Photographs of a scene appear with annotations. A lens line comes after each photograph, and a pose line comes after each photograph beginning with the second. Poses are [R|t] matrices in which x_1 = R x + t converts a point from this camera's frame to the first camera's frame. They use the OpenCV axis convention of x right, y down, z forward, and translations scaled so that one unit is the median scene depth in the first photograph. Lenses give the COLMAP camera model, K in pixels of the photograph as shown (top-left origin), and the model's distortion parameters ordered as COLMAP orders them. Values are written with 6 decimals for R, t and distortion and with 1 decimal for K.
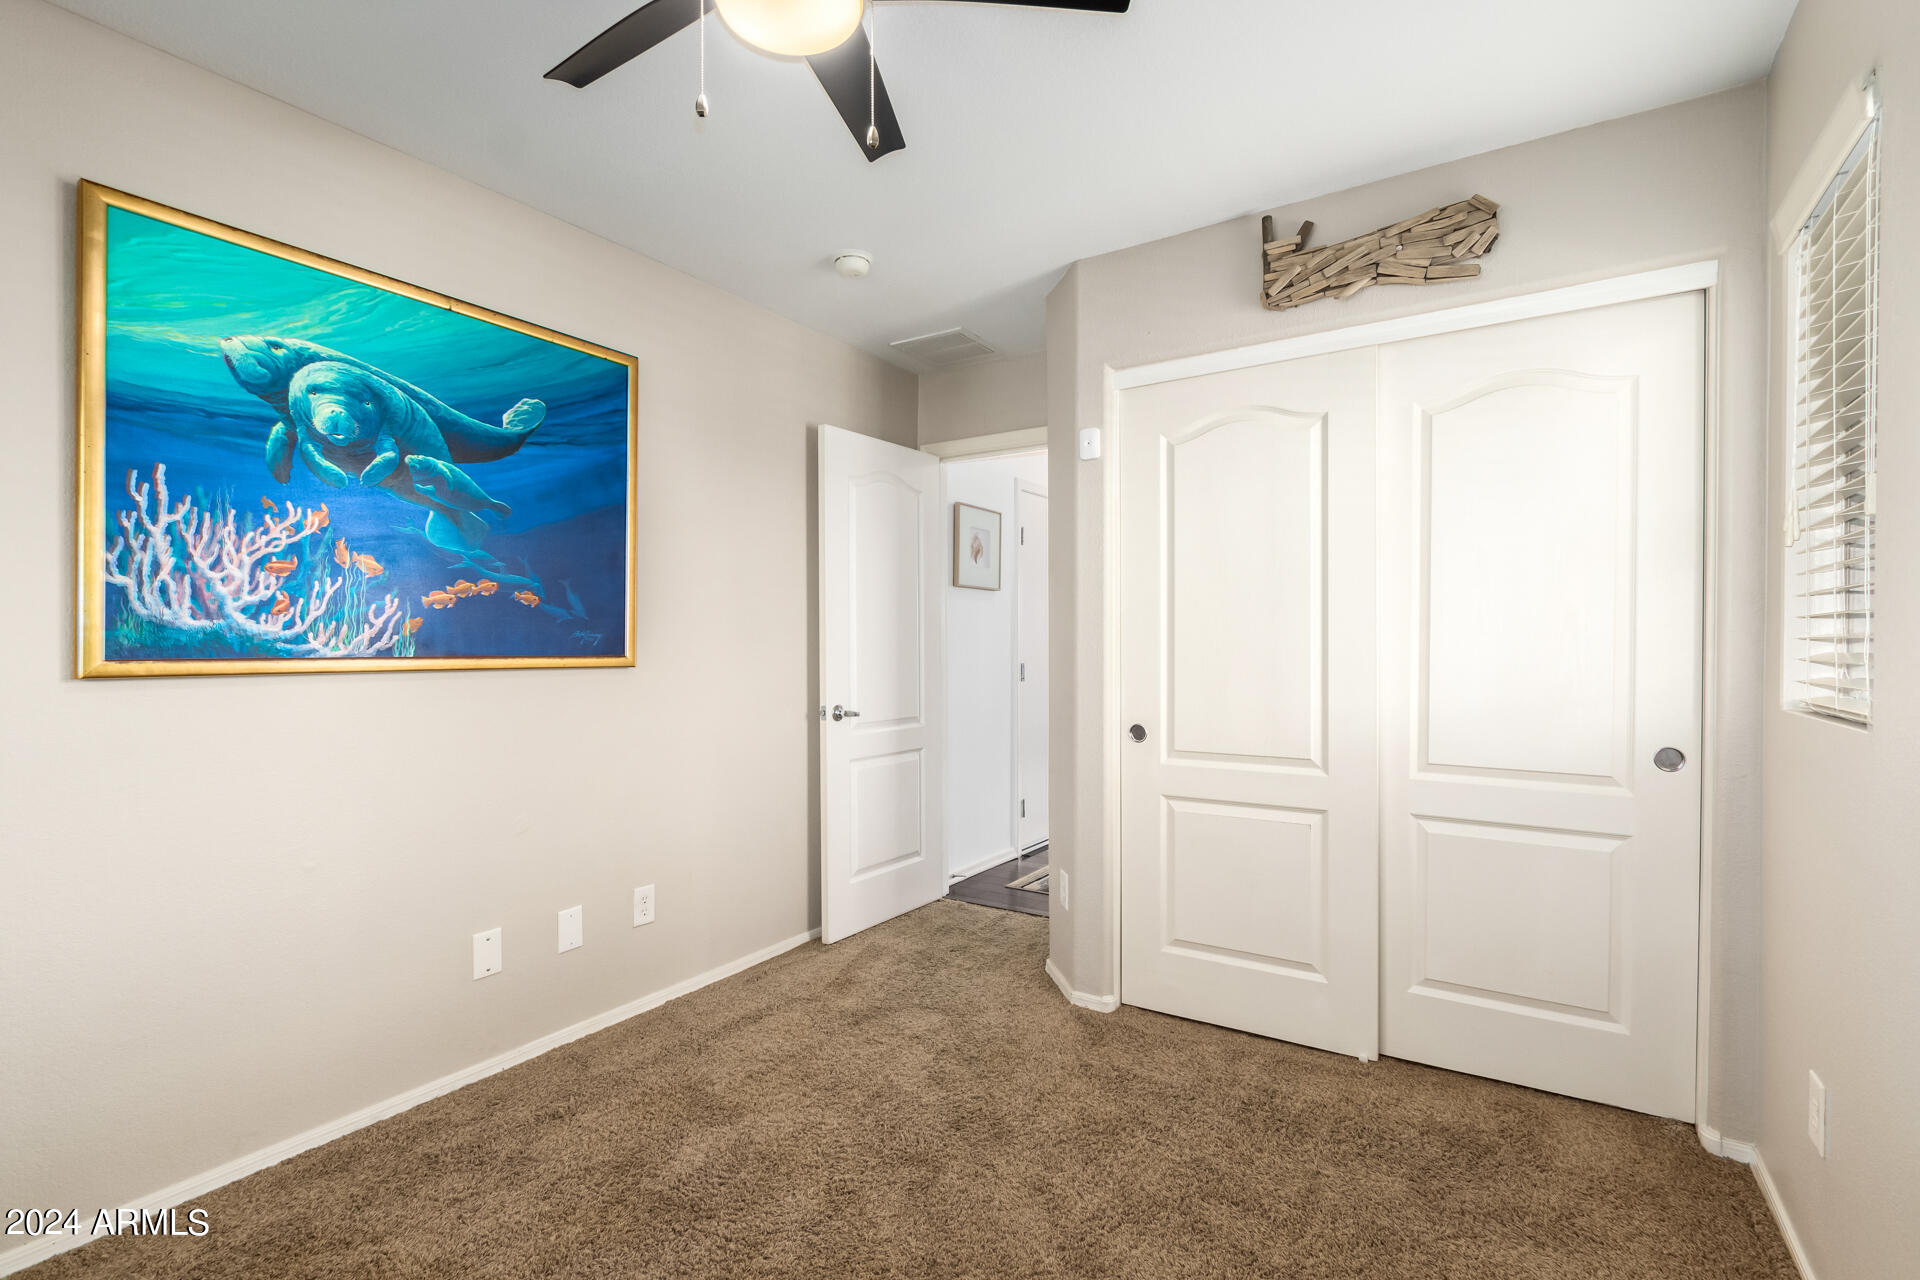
lens RADIAL K [[851.5, 0, 953.0], [0, 851.5, 643.7], [0, 0, 1]] dist [-0.002090, -0.000170]
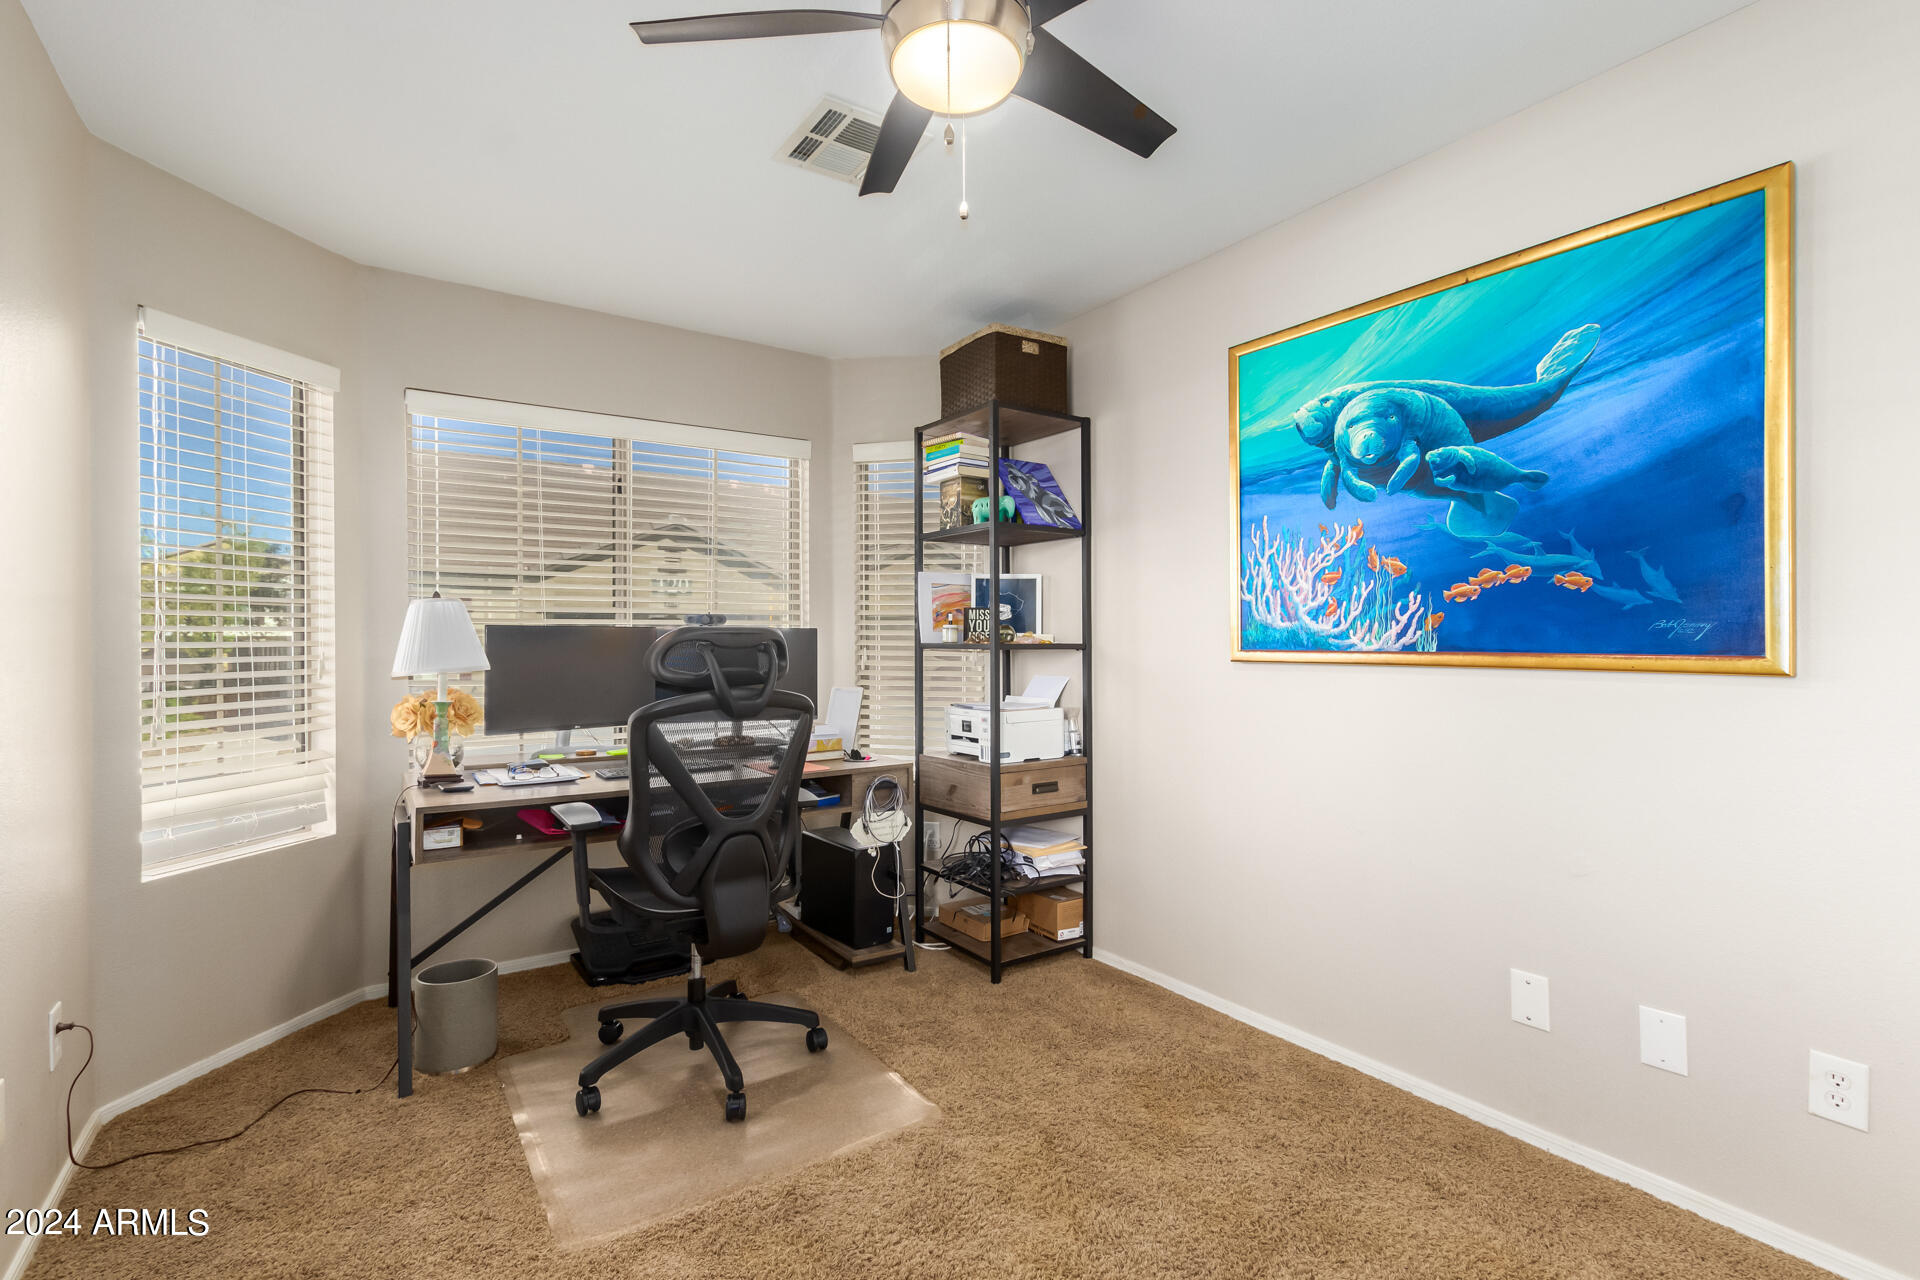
lens RADIAL K [[887.3, 0, 945.9], [0, 887.3, 639.9], [0, 0, 1]] dist [0.006321, -0.000230]
pose [[-0.367604, -0.003329, -0.929977, 0.595222], [0.000877, 0.999992, -0.003926, 0.005344], [0.929982, -0.002259, -0.367598, 0.922910]]
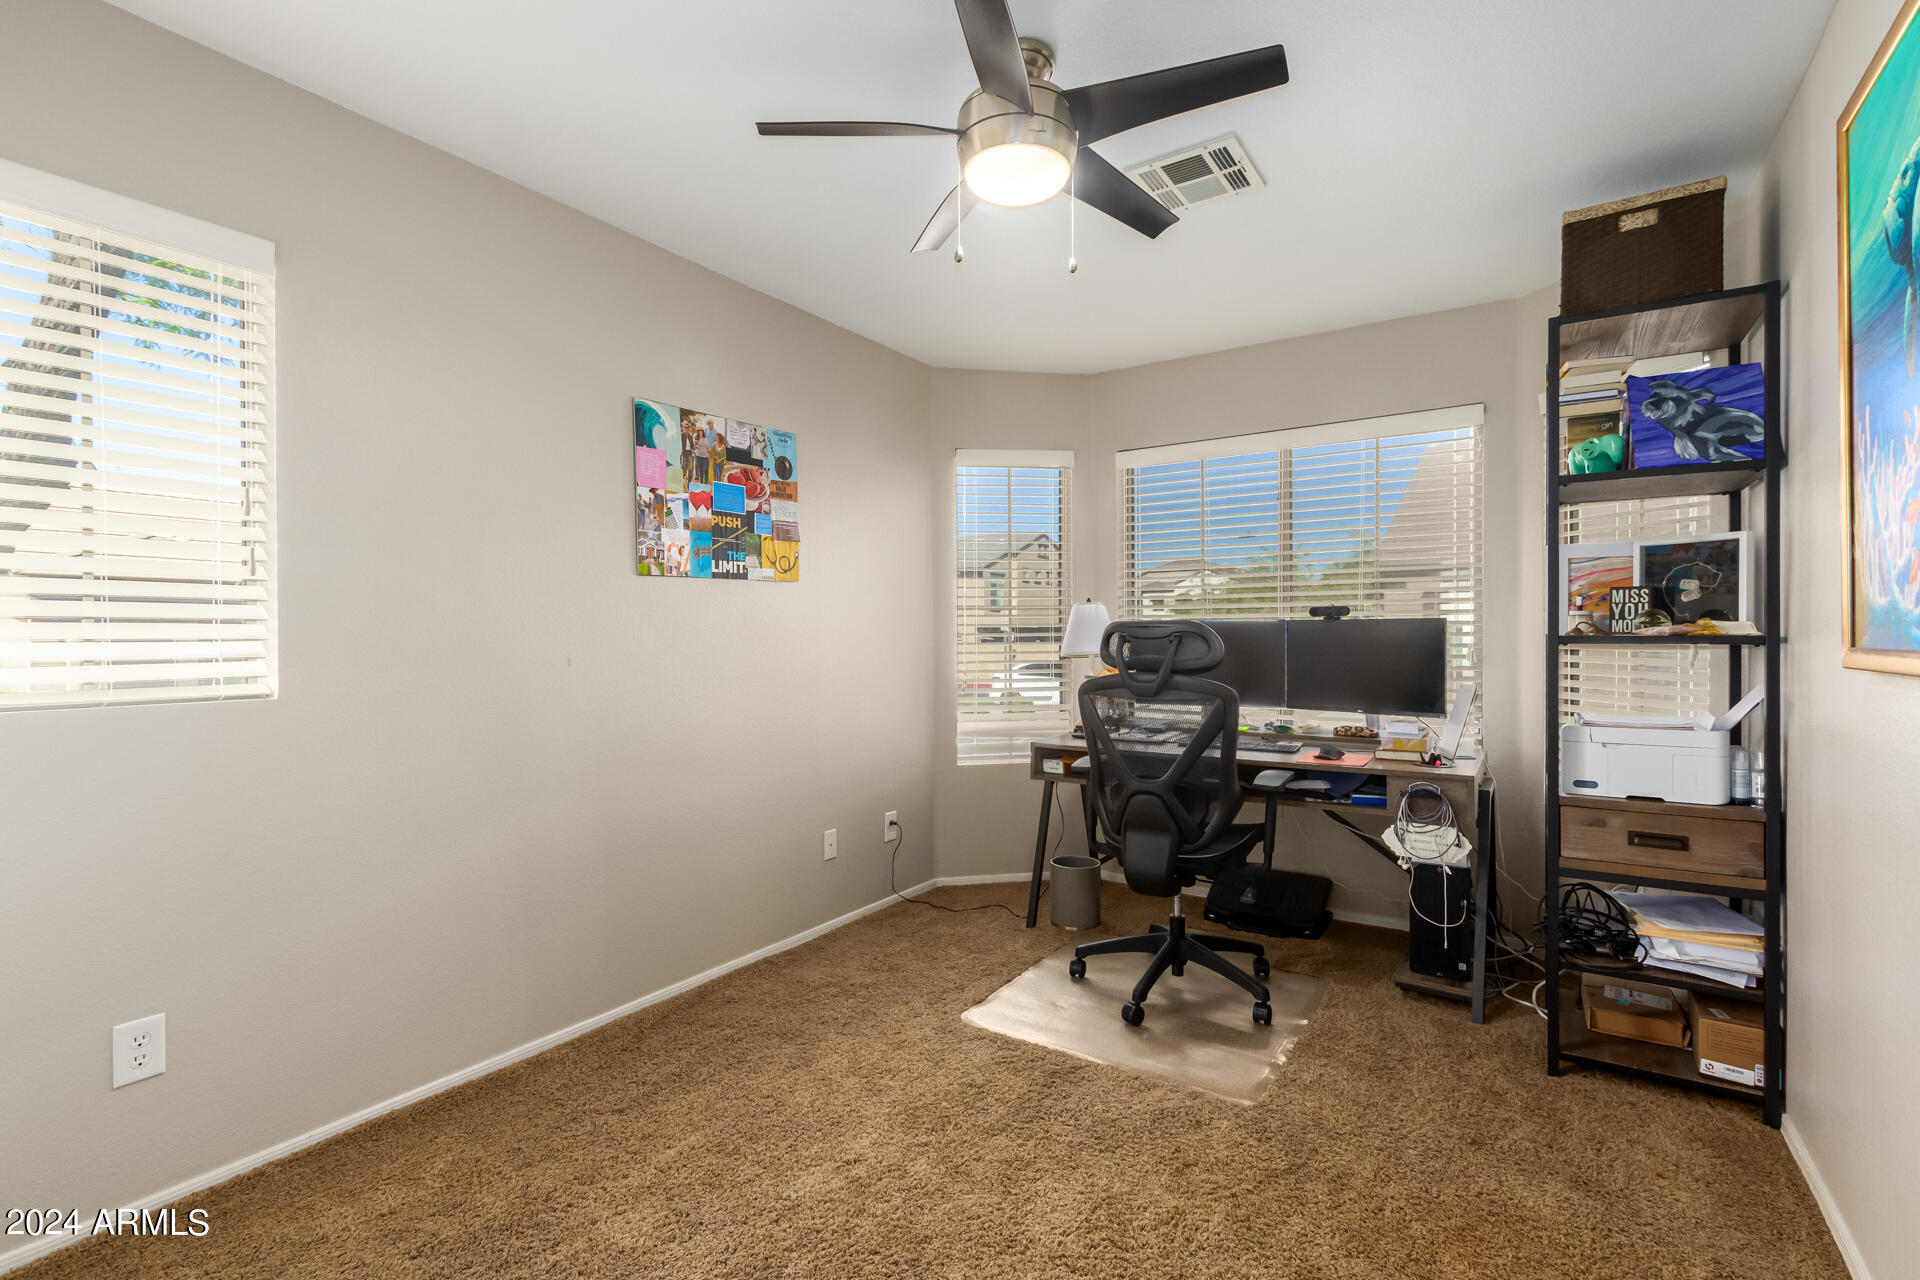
lens RADIAL K [[887.3, 0, 952.6], [0, 887.3, 639.7], [0, 0, 1]] dist [0.006321, -0.000230]
pose [[-0.999984, -0.000671, -0.005576, -0.057294], [-0.000702, 0.999984, 0.005531, 0.005506], [0.005572, 0.005535, -0.999969, 1.616455]]
